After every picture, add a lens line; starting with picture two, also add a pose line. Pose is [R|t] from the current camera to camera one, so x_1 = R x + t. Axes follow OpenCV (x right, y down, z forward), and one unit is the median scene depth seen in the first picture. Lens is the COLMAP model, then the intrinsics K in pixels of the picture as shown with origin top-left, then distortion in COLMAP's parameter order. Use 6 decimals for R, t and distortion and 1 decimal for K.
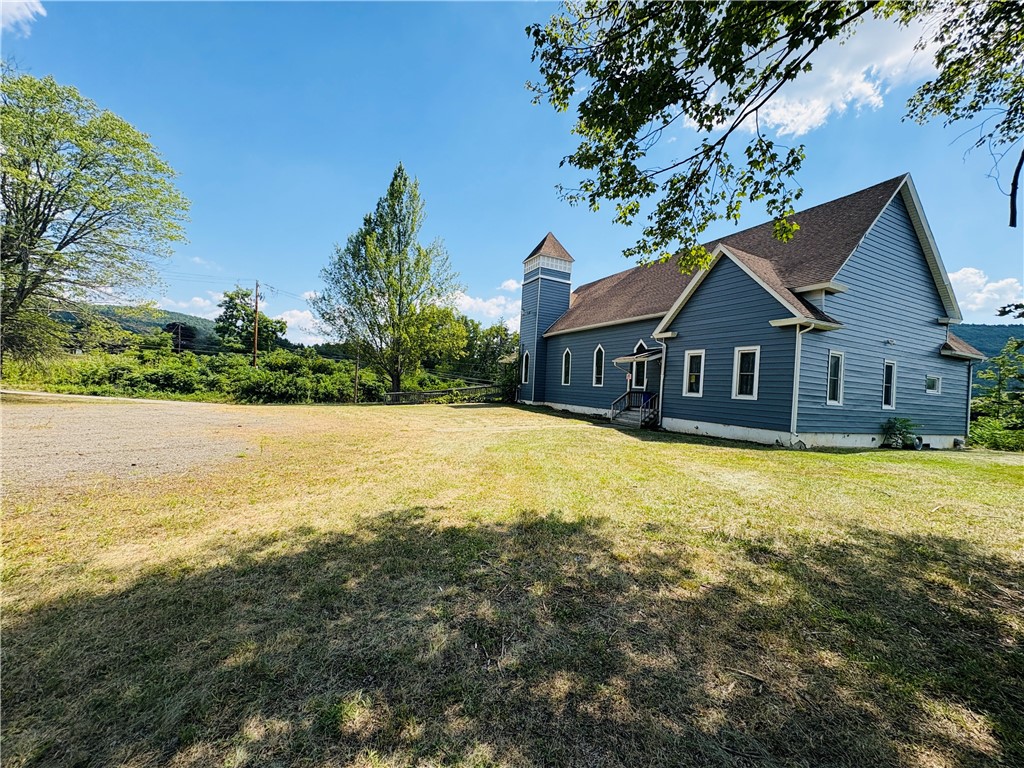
lens RADIAL K [[407.9, 0, 509.3], [0, 407.9, 387.5], [0, 0, 1]] dist [0.003907, 0.000344]
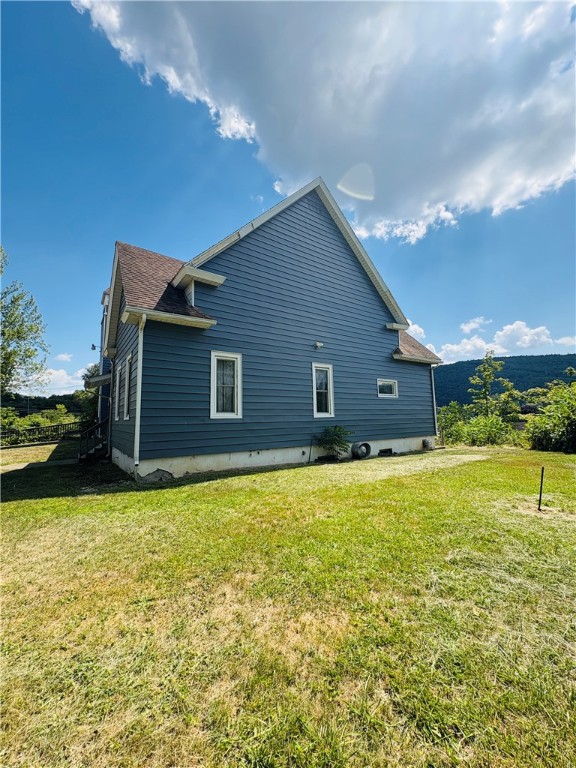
lens RADIAL K [[305.9, 0, 289.9], [0, 305.9, 381.2], [0, 0, 1]] dist [0.003907, 0.000344]
pose [[0.982862, -0.058955, 0.174661, 0.664503], [0.079337, 0.990524, -0.112109, 0.040170], [-0.166397, 0.124045, 0.978225, 0.303373]]
